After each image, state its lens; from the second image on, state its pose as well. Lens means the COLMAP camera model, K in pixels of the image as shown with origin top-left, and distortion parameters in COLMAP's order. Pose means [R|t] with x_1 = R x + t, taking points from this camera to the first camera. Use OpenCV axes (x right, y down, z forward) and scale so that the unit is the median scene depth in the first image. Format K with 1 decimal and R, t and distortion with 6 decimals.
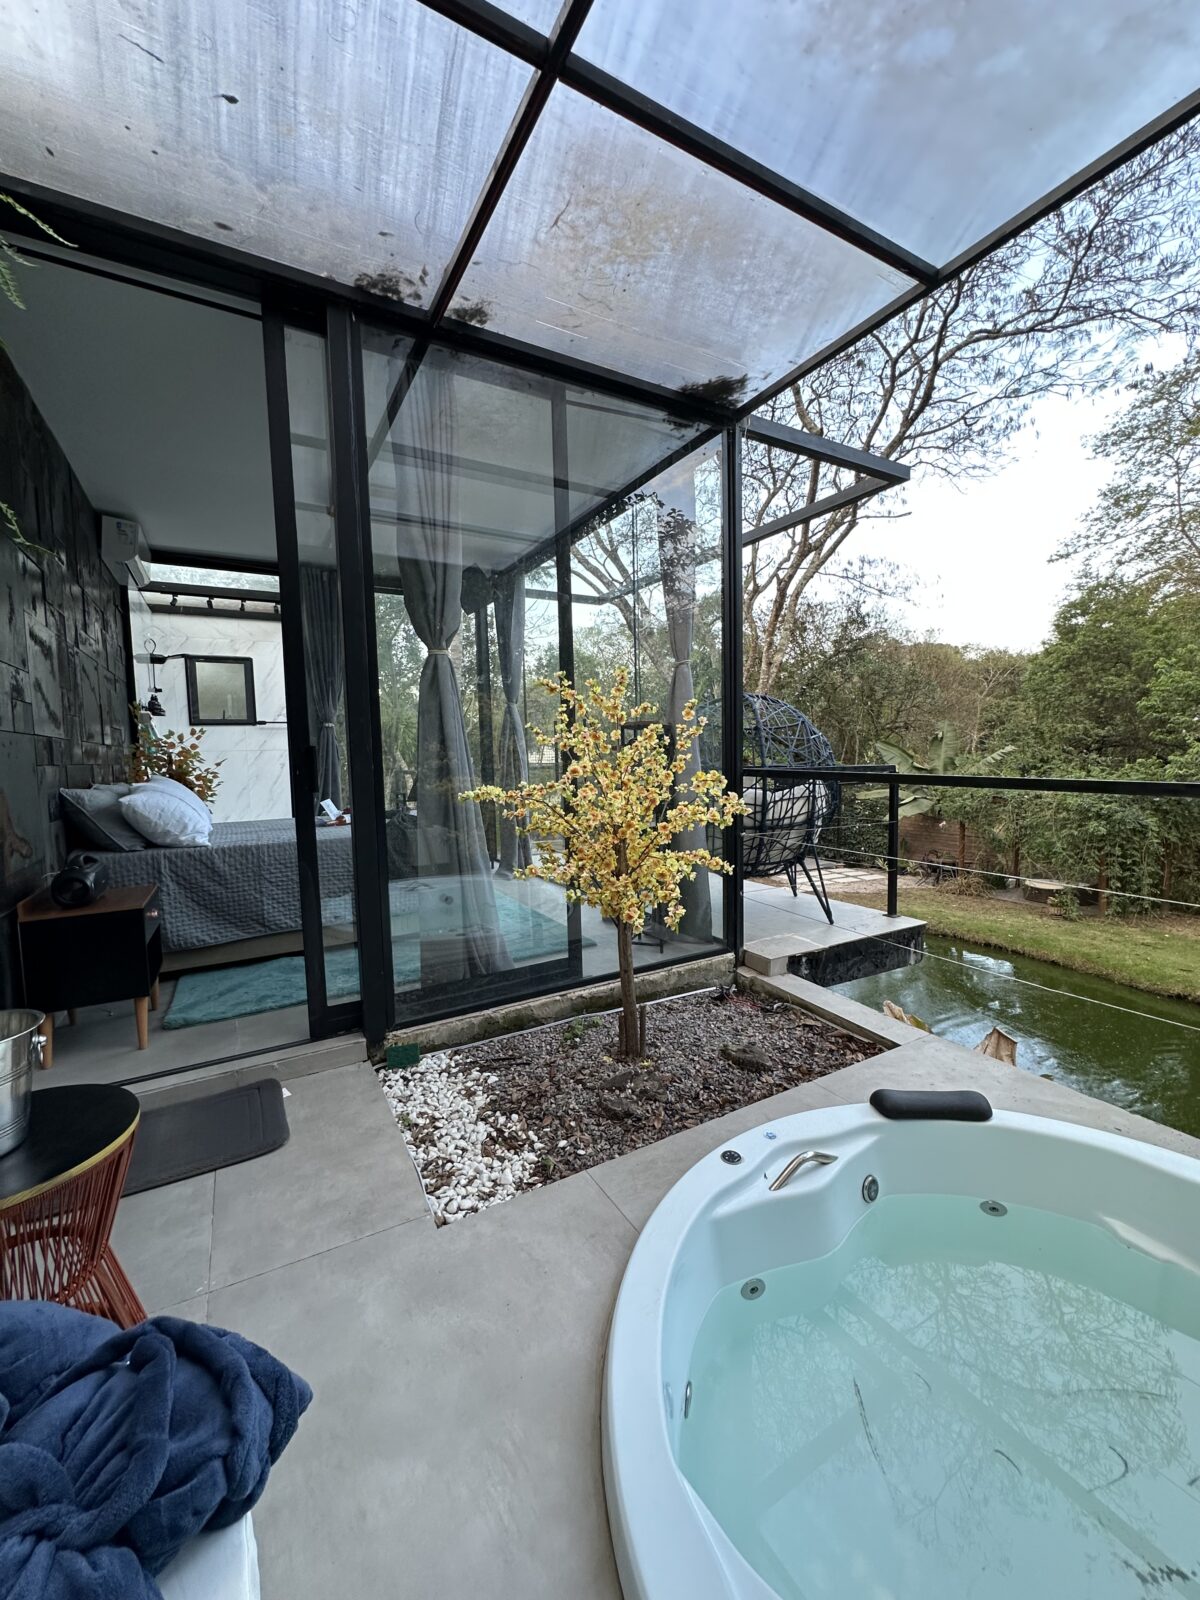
lens RADIAL K [[639.4, 0, 601.8], [0, 639.4, 803.4], [0, 0, 1]] dist [-0.010991, 0.000106]
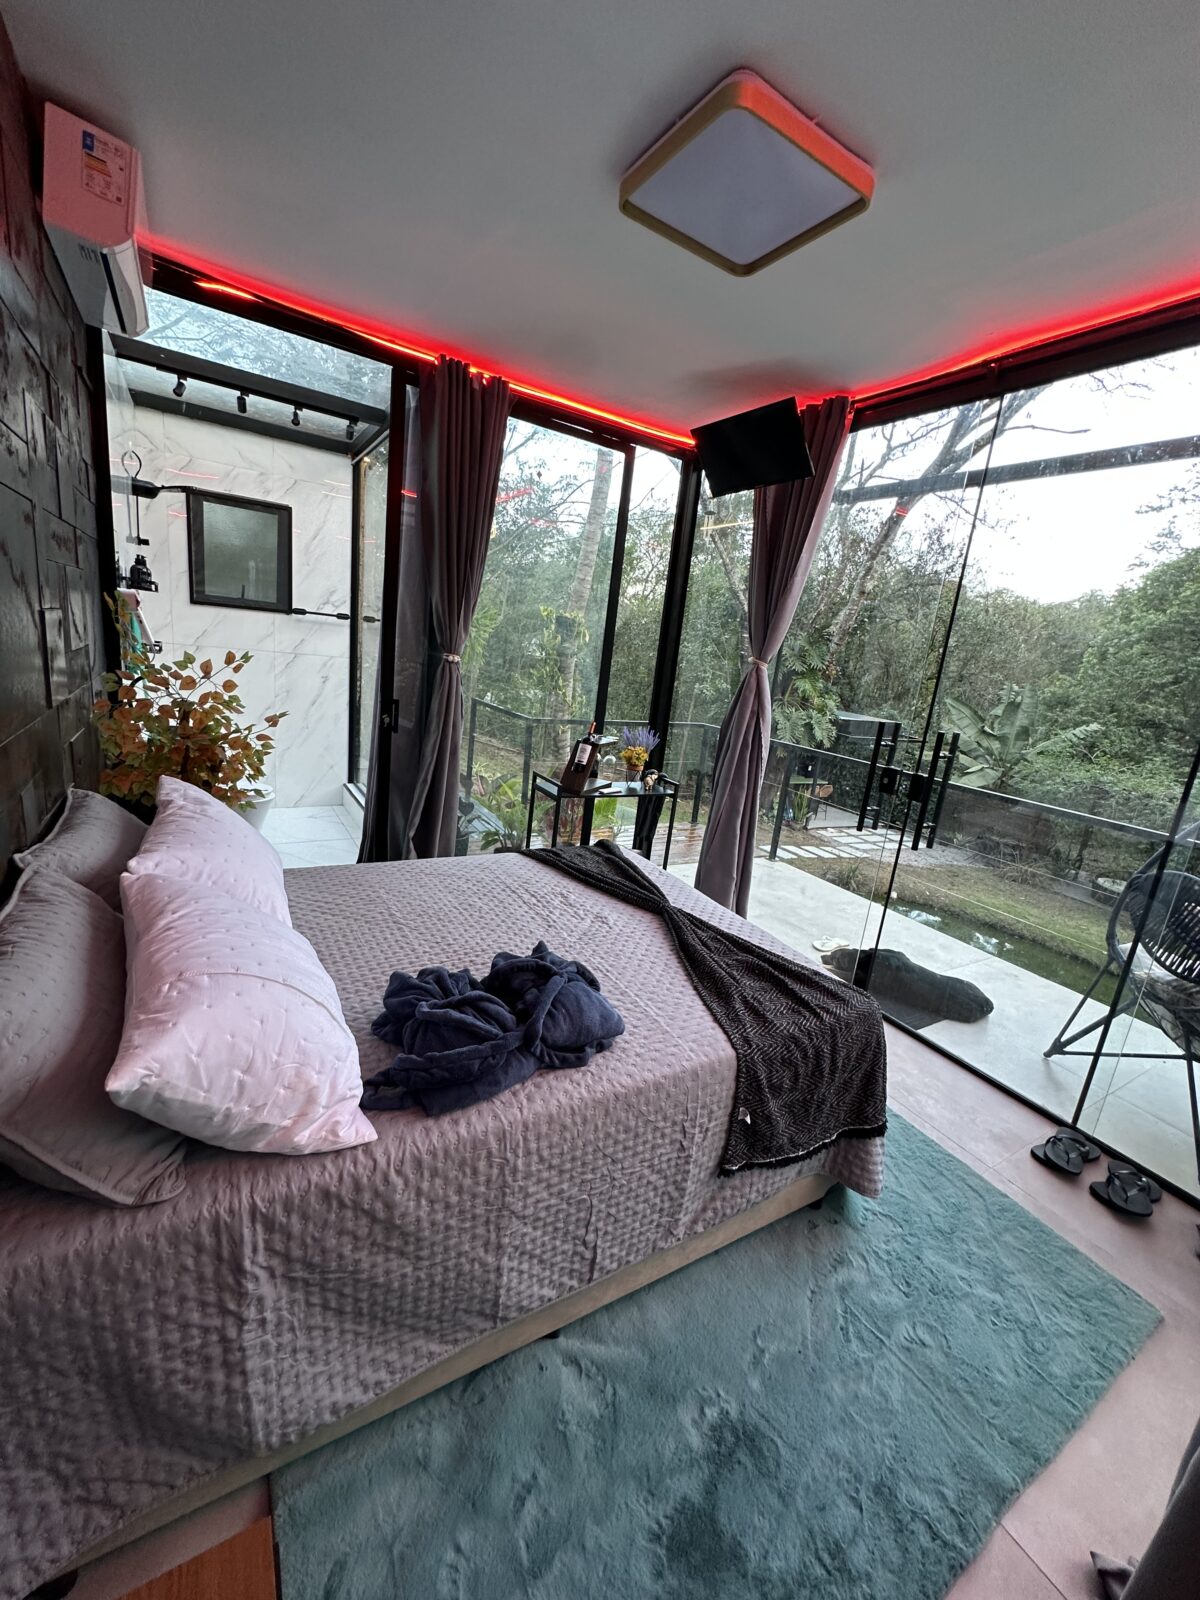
lens RADIAL K [[639.4, 0, 600.5], [0, 639.4, 803.1], [0, 0, 1]] dist [-0.010991, 0.000106]
pose [[0.990688, 0.124303, 0.055550, -0.276933], [-0.131658, 0.978577, 0.158282, -0.091671], [-0.034685, -0.164122, 0.985830, 0.355884]]
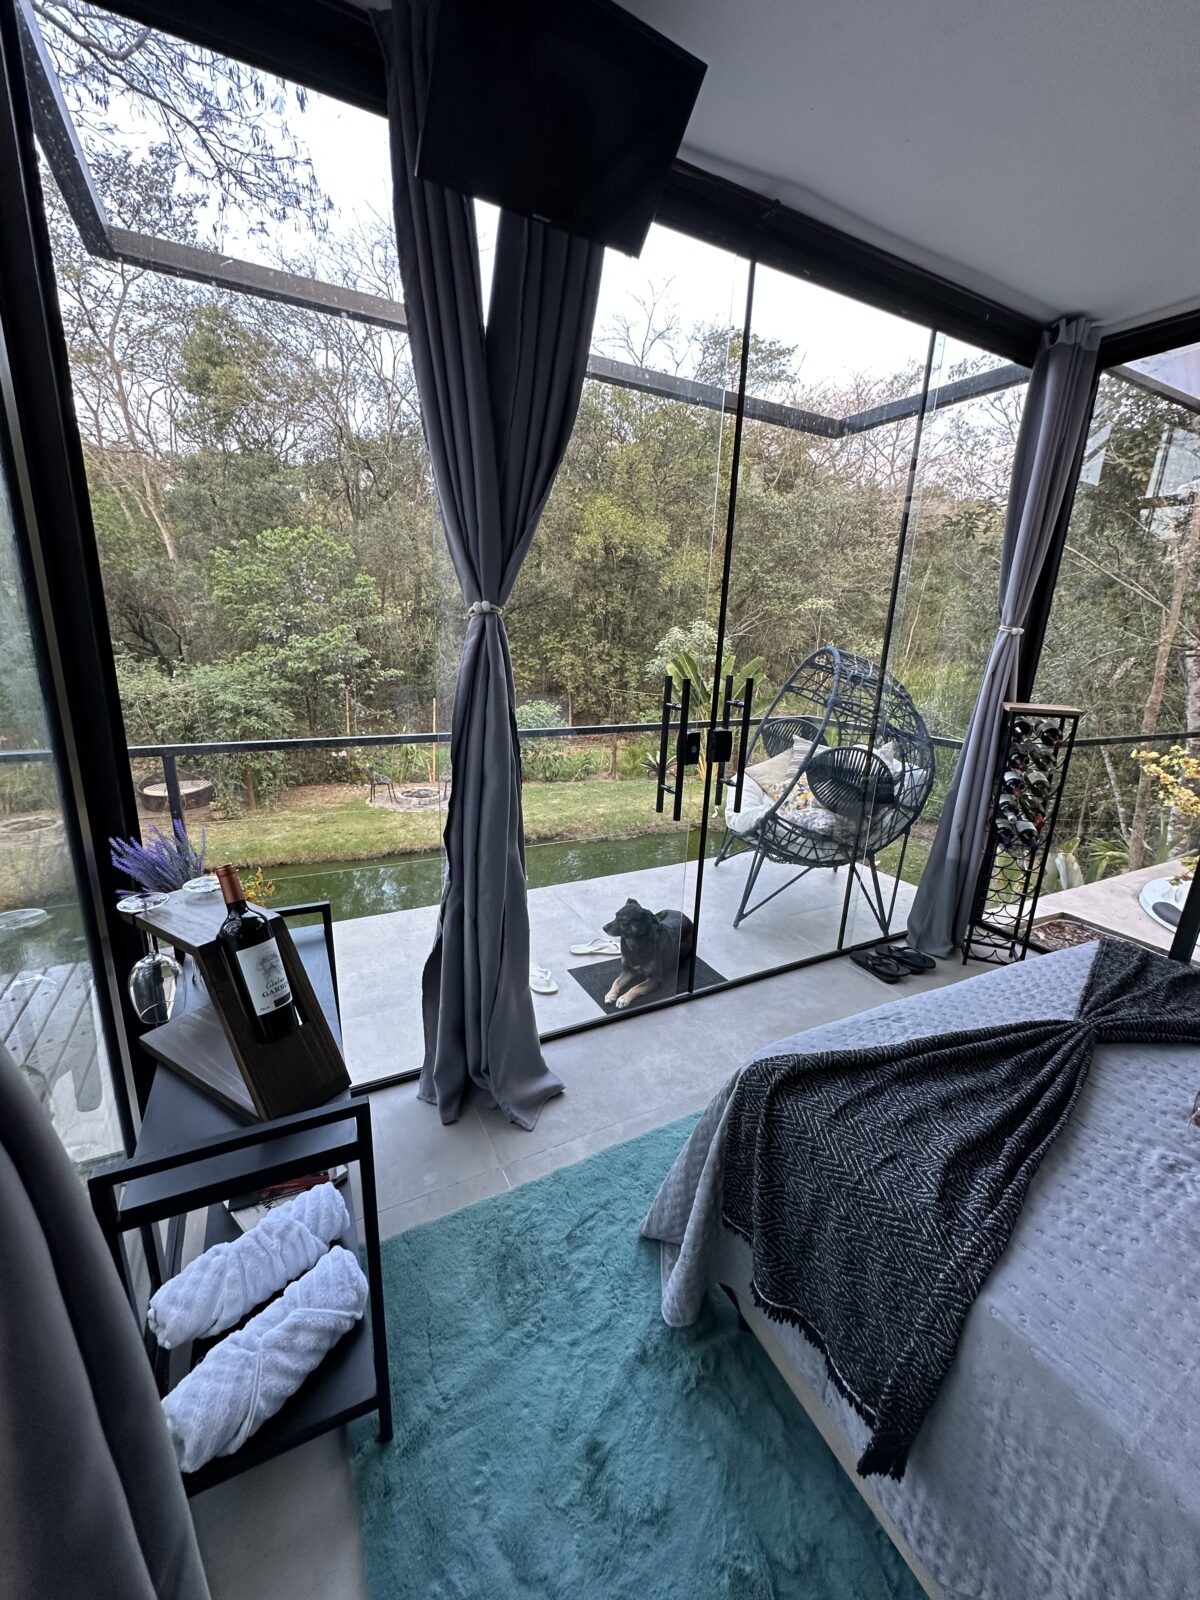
lens RADIAL K [[639.4, 0, 602.9], [0, 639.4, 798.4], [0, 0, 1]] dist [-0.010991, 0.000106]
pose [[0.037050, -0.242056, 0.969555, -1.755547], [0.042009, 0.969740, 0.240497, -0.454666], [-0.998430, 0.031819, 0.046098, 5.379479]]
